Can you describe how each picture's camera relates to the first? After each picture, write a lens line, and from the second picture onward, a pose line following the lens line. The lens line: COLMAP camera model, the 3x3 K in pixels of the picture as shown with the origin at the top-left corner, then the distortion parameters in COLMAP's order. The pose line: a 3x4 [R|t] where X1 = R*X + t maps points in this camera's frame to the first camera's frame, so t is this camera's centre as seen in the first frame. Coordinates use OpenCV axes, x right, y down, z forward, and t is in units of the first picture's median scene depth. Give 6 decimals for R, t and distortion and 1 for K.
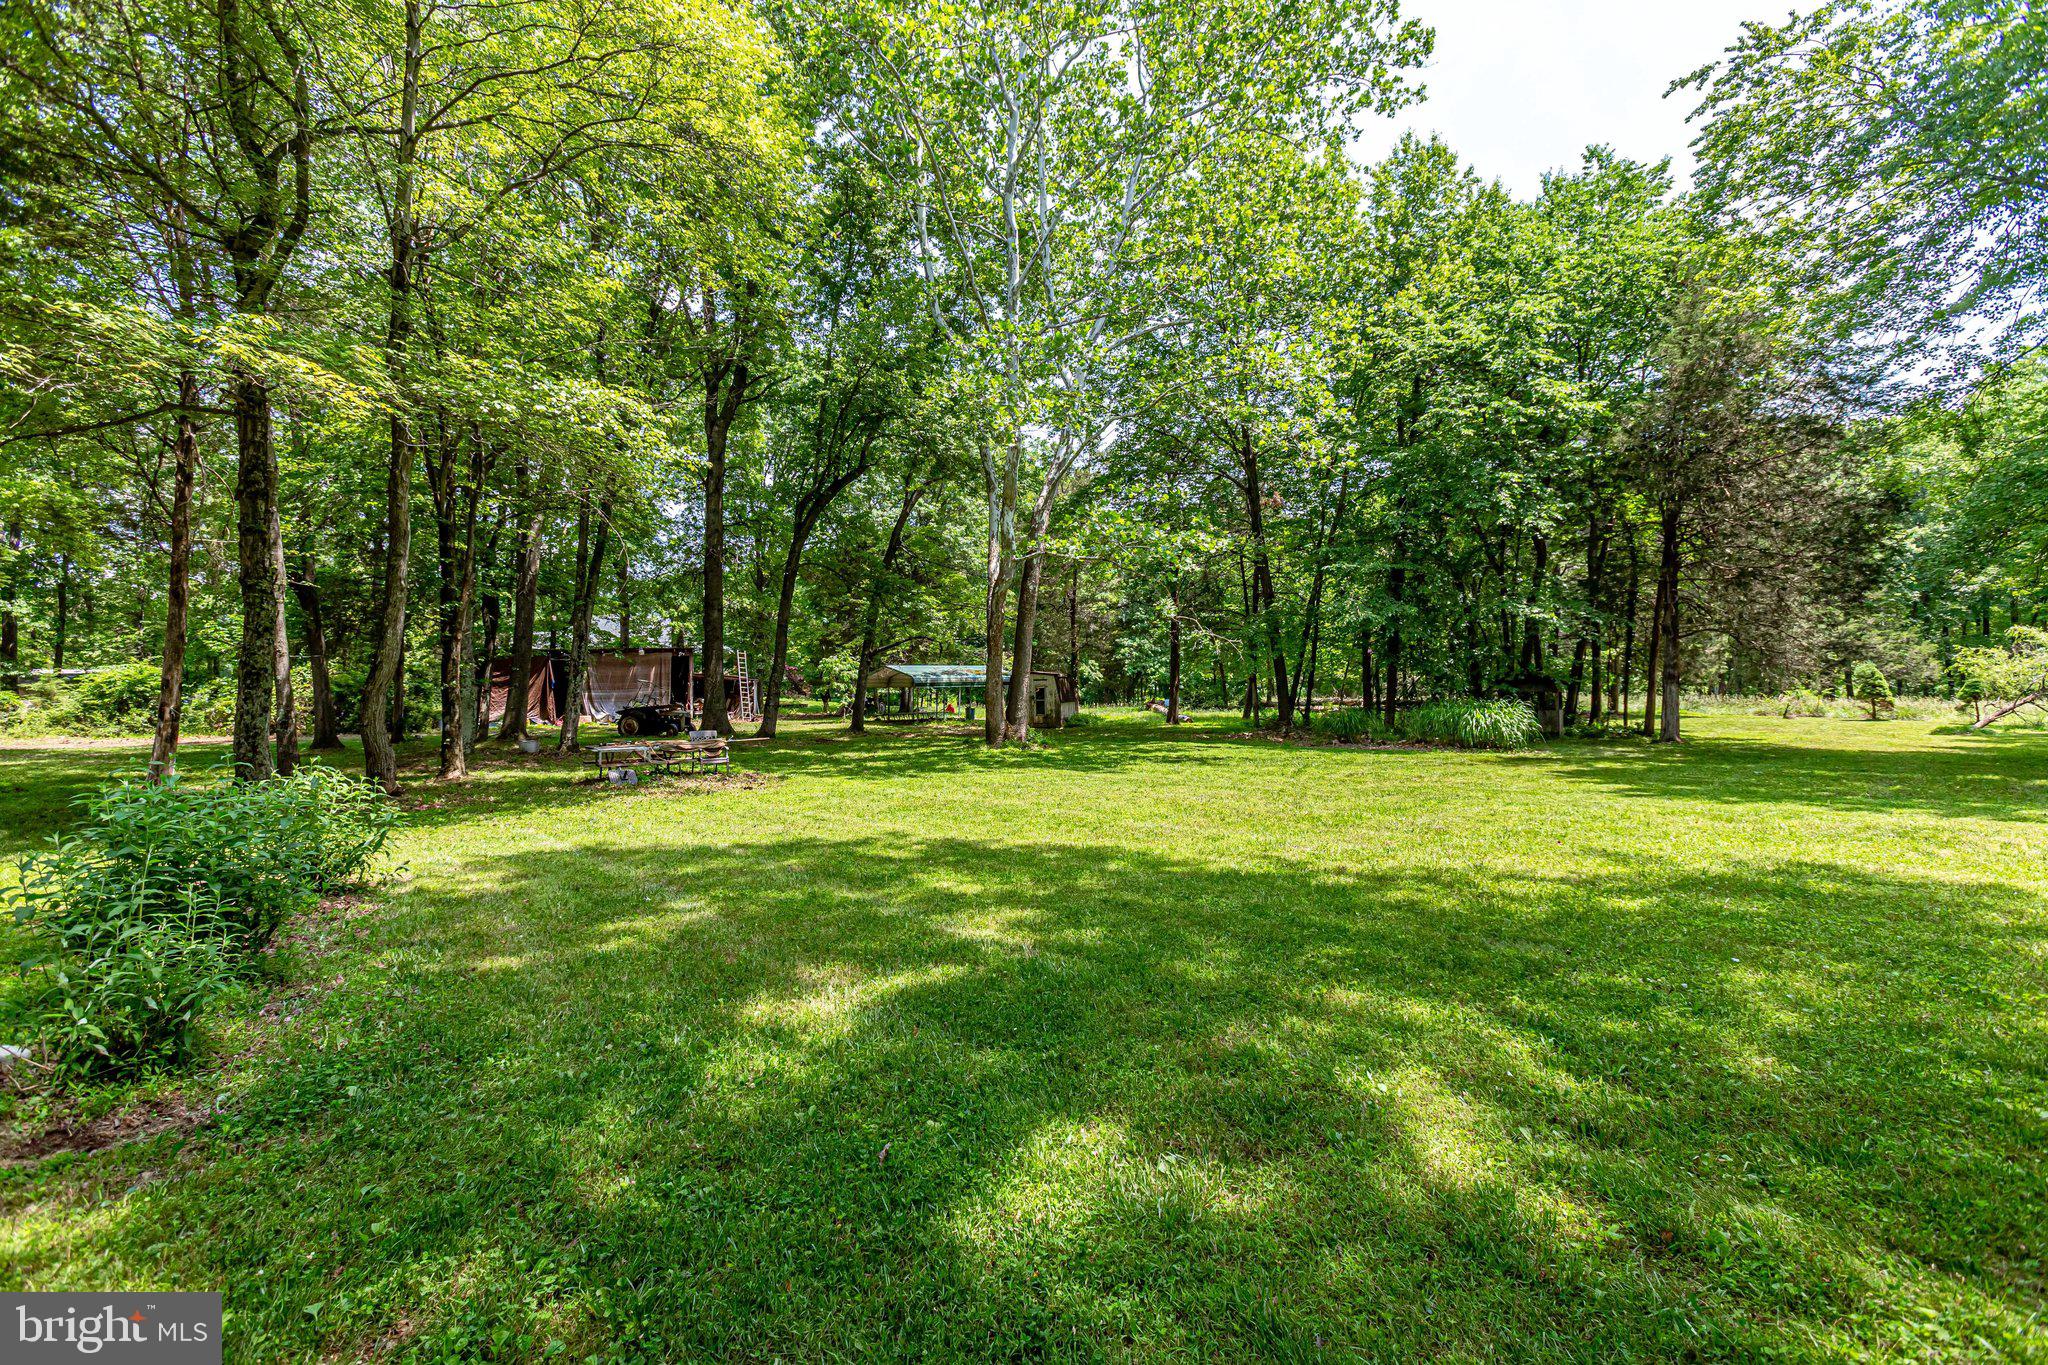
lens RADIAL K [[935.0, 0, 1029.5], [0, 935.0, 711.3], [0, 0, 1]] dist [-0.011848, 0.009736]
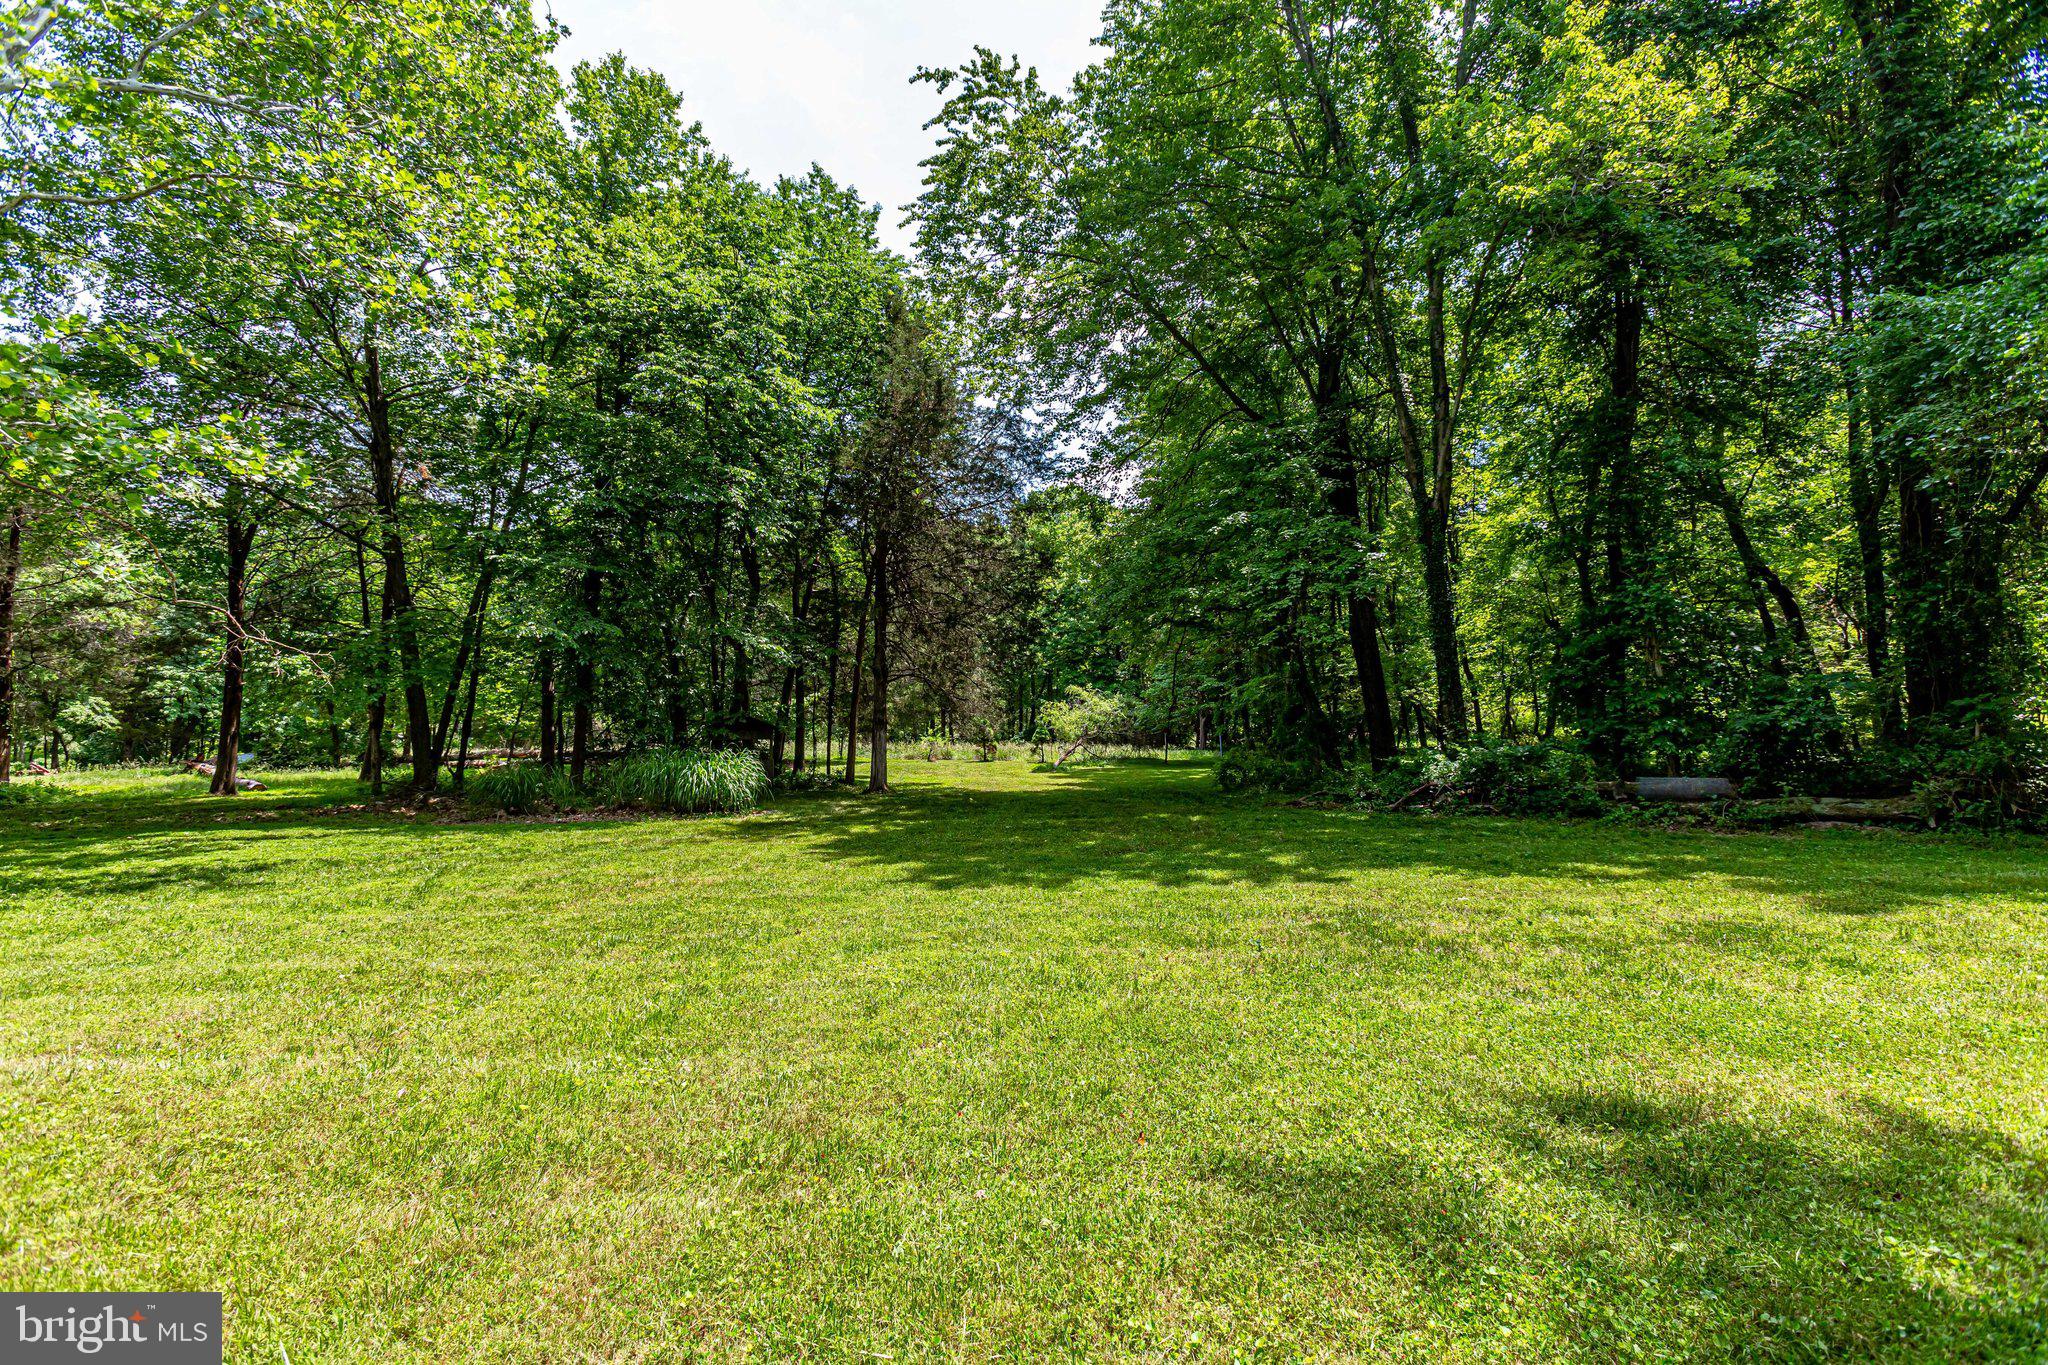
lens RADIAL K [[968.0, 0, 1022.2], [0, 968.0, 648.3], [0, 0, 1]] dist [-0.045136, 0.051508]
pose [[0.688592, 0.059554, 0.722699, 0.075503], [0.025116, 0.994065, -0.105846, -0.003862], [-0.724714, 0.091036, 0.683010, 0.231460]]
